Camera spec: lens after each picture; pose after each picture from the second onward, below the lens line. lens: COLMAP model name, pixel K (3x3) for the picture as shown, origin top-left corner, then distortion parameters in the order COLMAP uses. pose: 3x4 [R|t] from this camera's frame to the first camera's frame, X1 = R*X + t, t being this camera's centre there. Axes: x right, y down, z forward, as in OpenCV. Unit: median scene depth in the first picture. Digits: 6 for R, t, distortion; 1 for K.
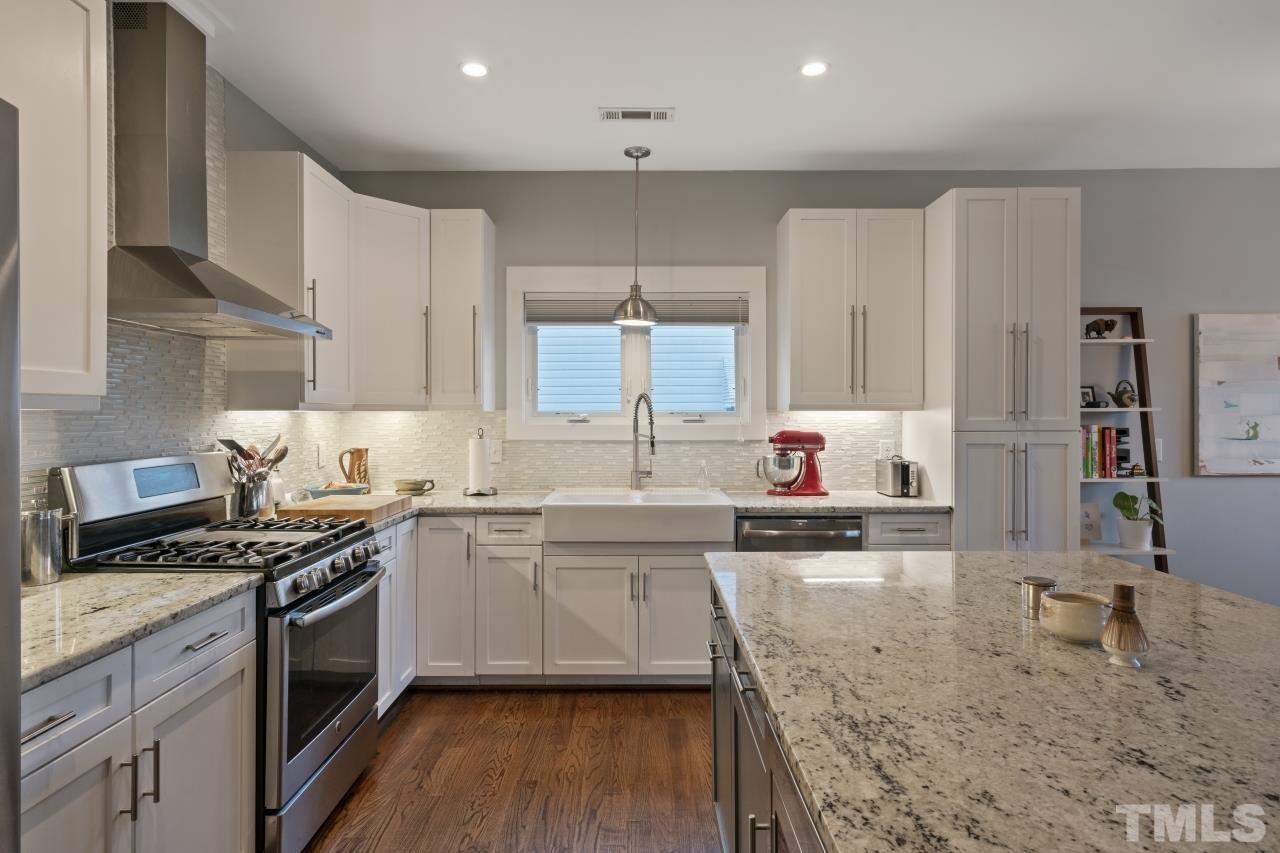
lens RADIAL K [[705.5, 0, 636.6], [0, 705.5, 415.4], [0, 0, 1]] dist [0.004523, 0.002882]
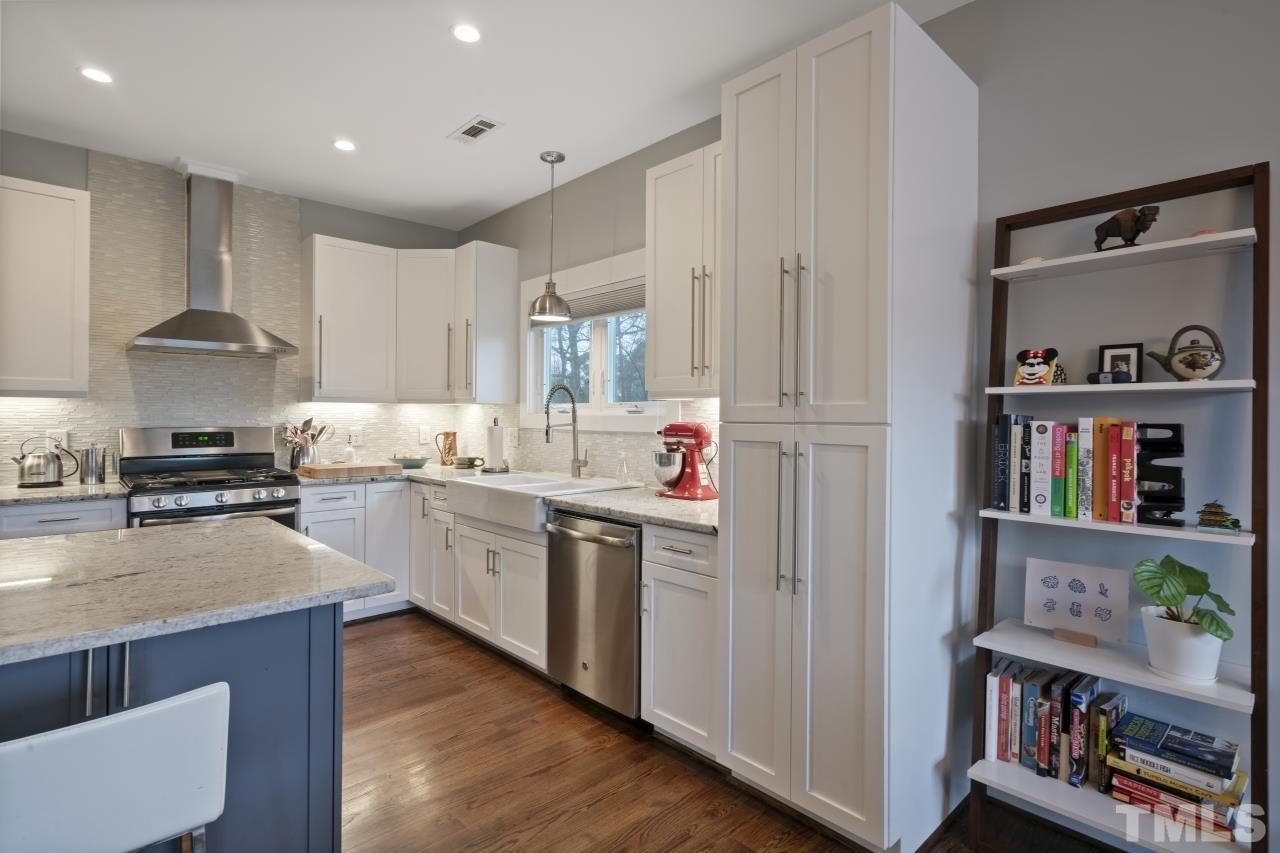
lens RADIAL K [[628.6, 0, 640.1], [0, 628.6, 415.0], [0, 0, 1]] dist [0.000303, 0.001080]
pose [[0.683612, 0.002711, -0.729841, 0.785663], [-0.006509, 0.999976, -0.002383, 0.015436], [0.729817, 0.006380, 0.683613, 0.457640]]
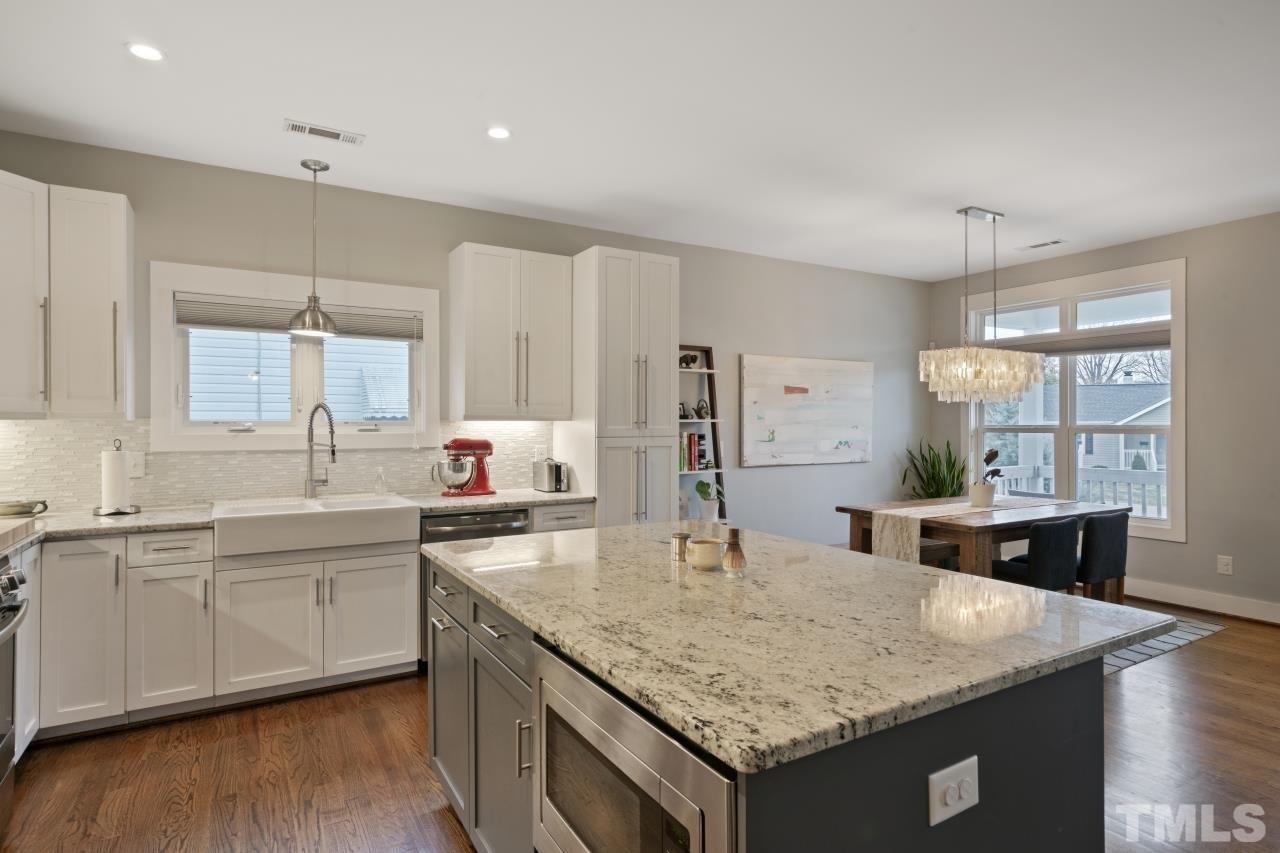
lens RADIAL K [[683.1, 0, 637.3], [0, 683.1, 424.7], [0, 0, 1]] dist [0.004908, 0.001829]
pose [[0.858723, 0.000290, 0.512439, -0.106196], [-0.000157, 1.000000, -0.000303, 0.000055], [-0.512439, 0.000180, 0.858723, -0.081710]]
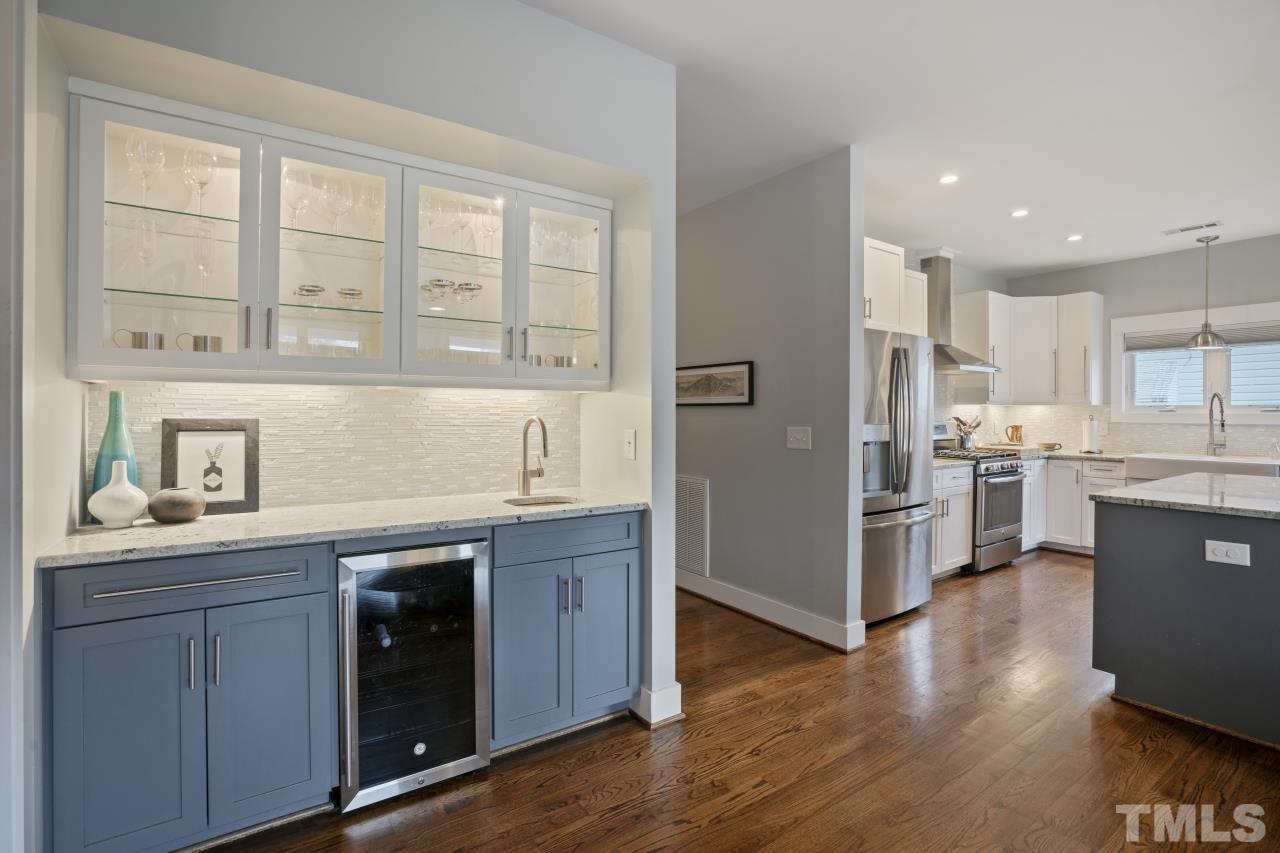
lens RADIAL K [[585.8, 0, 638.5], [0, 585.8, 421.8], [0, 0, 1]] dist [-0.022871, -0.000892]
pose [[0.570640, 0.012704, -0.821102, 0.326811], [-0.002548, 0.999903, 0.013700, 0.019108], [0.821196, -0.005725, 0.570617, -0.769216]]
